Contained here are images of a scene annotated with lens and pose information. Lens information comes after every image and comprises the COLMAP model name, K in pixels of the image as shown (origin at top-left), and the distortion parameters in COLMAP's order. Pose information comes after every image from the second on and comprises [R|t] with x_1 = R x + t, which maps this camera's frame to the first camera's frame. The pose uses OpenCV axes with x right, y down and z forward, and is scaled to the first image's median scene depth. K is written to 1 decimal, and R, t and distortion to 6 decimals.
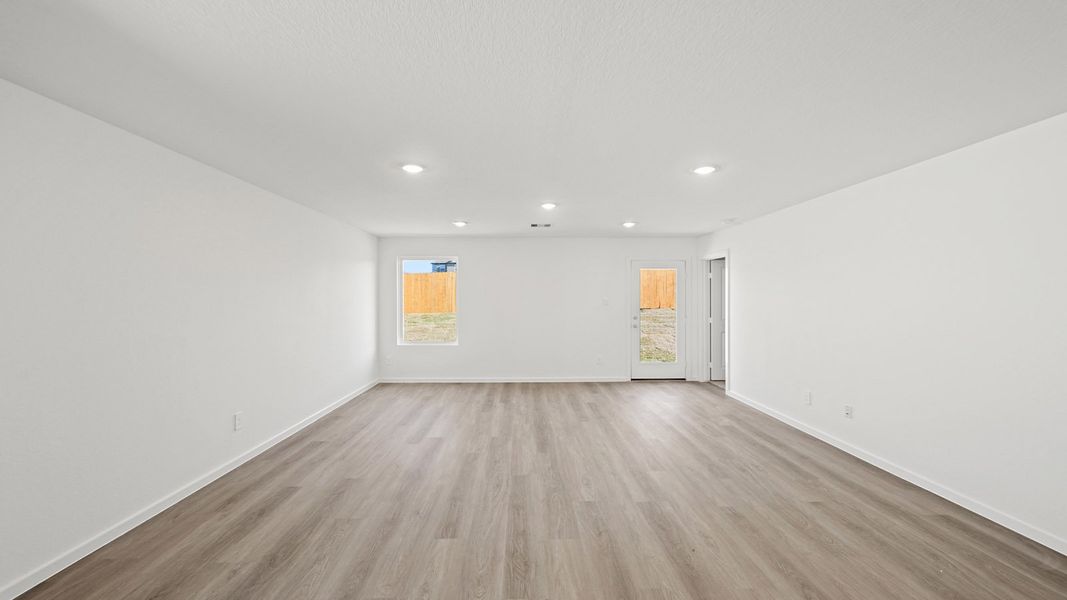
lens RADIAL K [[420.7, 0, 533.9], [0, 420.7, 305.4], [0, 0, 1]] dist [-0.007812, 0.000113]
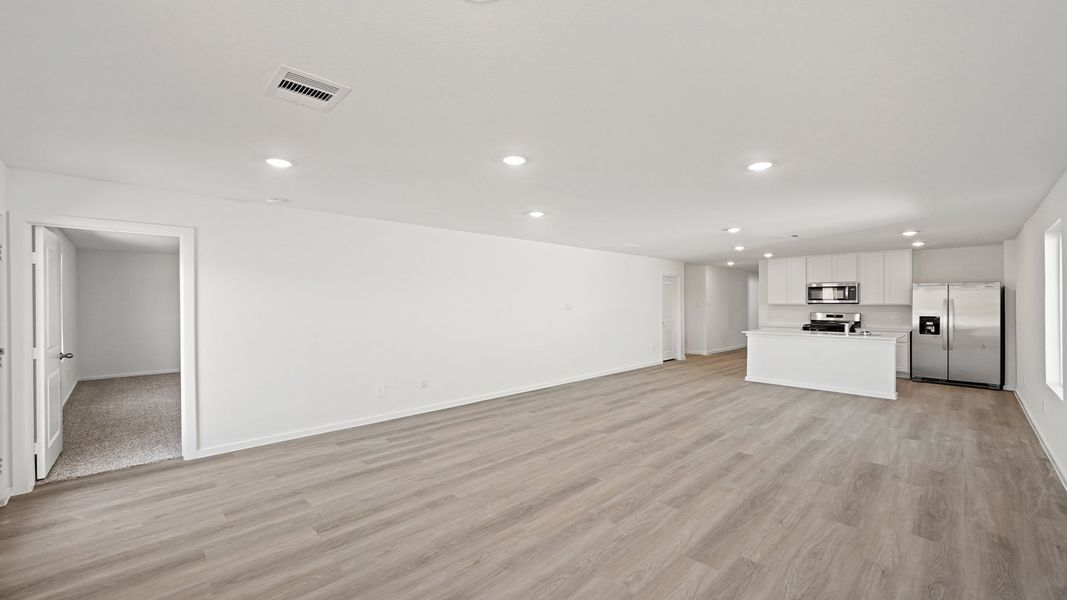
lens RADIAL K [[420.7, 0, 533.9], [0, 420.7, 305.4], [0, 0, 1]] dist [-0.007812, 0.000113]
pose [[-0.671789, -0.001022, 0.740742, -0.622482], [0.015149, 0.999771, 0.015118, -0.025955], [-0.740587, 0.021378, -0.671620, 1.949144]]
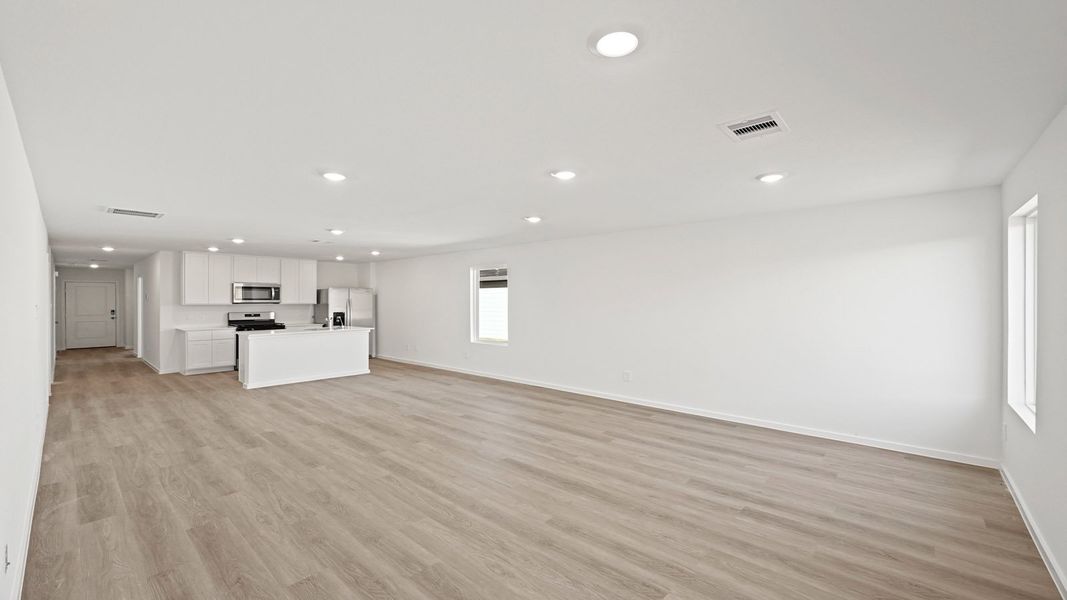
lens RADIAL K [[428.9, 0, 533.5], [0, 428.9, 300.0], [0, 0, 1]] dist [0.001502, 0.000167]
pose [[-0.689013, 0.005596, -0.724728, 0.812889], [-0.006294, 0.999886, 0.013705, -0.039808], [0.724722, 0.014004, -0.688899, 2.022085]]
